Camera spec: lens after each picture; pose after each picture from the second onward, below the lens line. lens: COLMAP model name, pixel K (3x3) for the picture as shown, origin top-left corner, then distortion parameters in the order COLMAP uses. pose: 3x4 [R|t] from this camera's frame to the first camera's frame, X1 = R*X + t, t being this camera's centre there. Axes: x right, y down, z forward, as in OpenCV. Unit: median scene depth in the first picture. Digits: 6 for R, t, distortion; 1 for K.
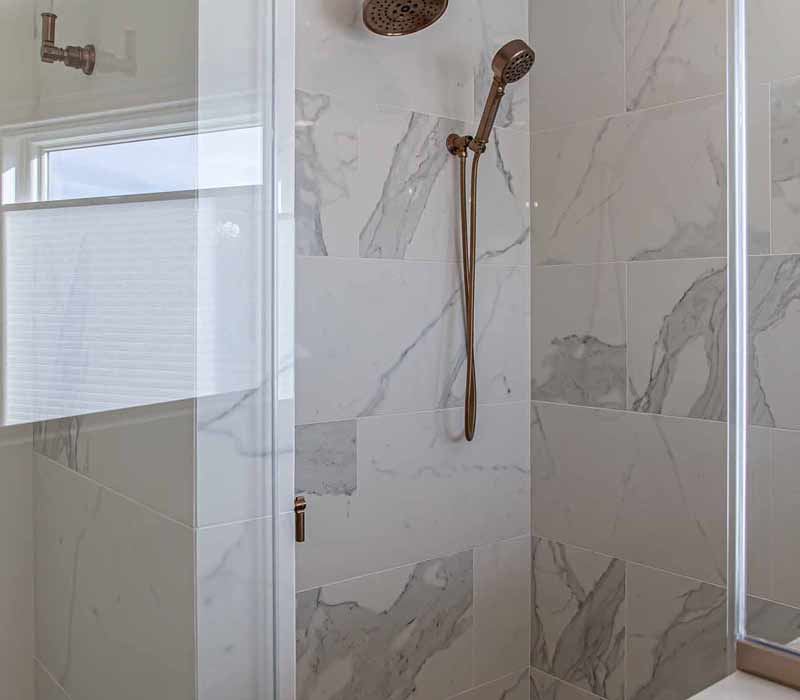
lens RADIAL K [[817.3, 0, 418.6], [0, 817.3, 298.8], [0, 0, 1]] dist [-0.062206, 0.000000]
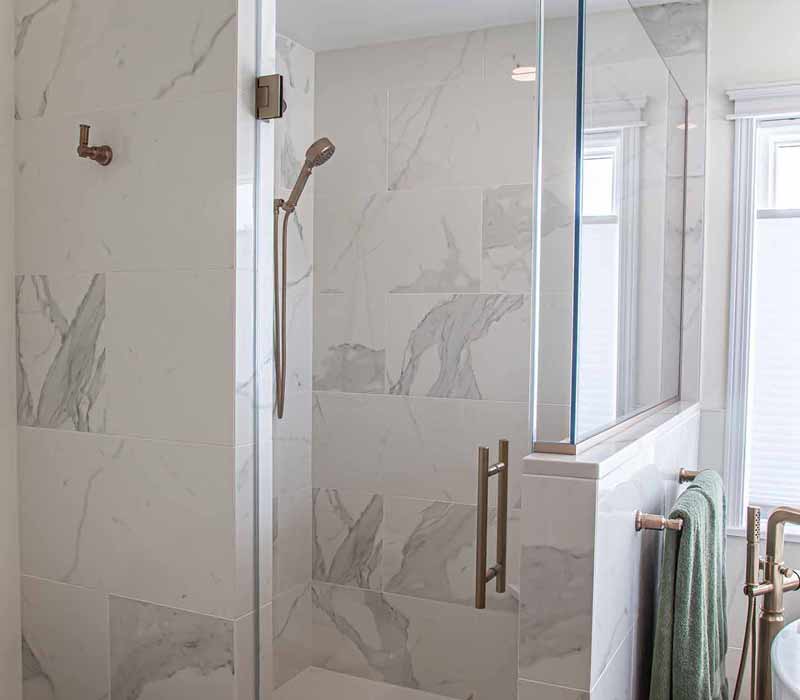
lens RADIAL K [[880.5, 0, 424.0], [0, 880.5, 393.4], [0, 0, 1]] dist [-0.038737, 0.000000]
pose [[0.903072, -0.021564, 0.428947, -0.368622], [-0.018999, 0.995755, 0.090059, -0.010608], [-0.429068, -0.089480, 0.898829, -0.477021]]
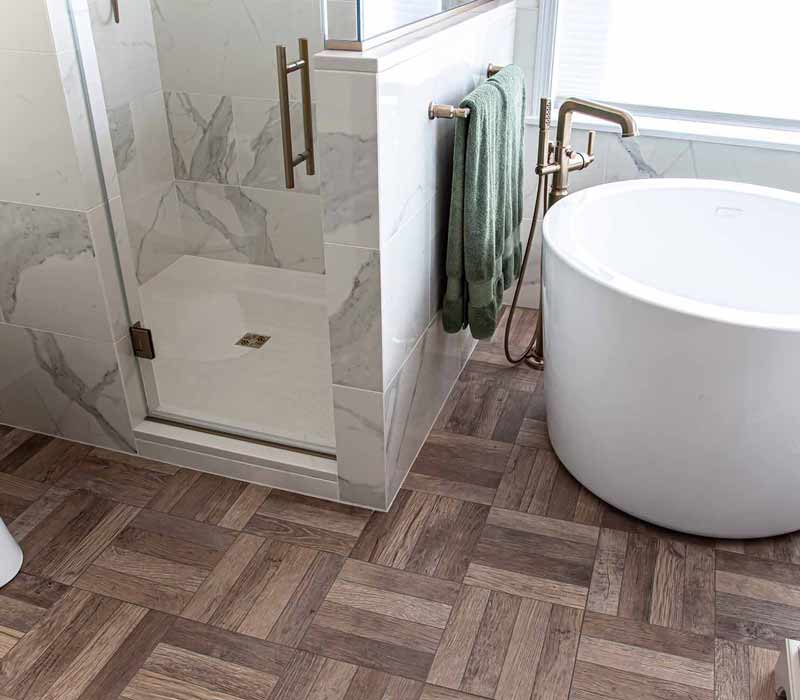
lens RADIAL K [[817.3, 0, 461.1], [0, 817.3, 386.0], [0, 0, 1]] dist [-0.062206, 0.000000]
pose [[0.817341, -0.274700, 0.506452, -0.339809], [-0.031916, 0.856085, 0.515849, -0.025415], [-0.575270, -0.437789, 0.690945, -0.624685]]
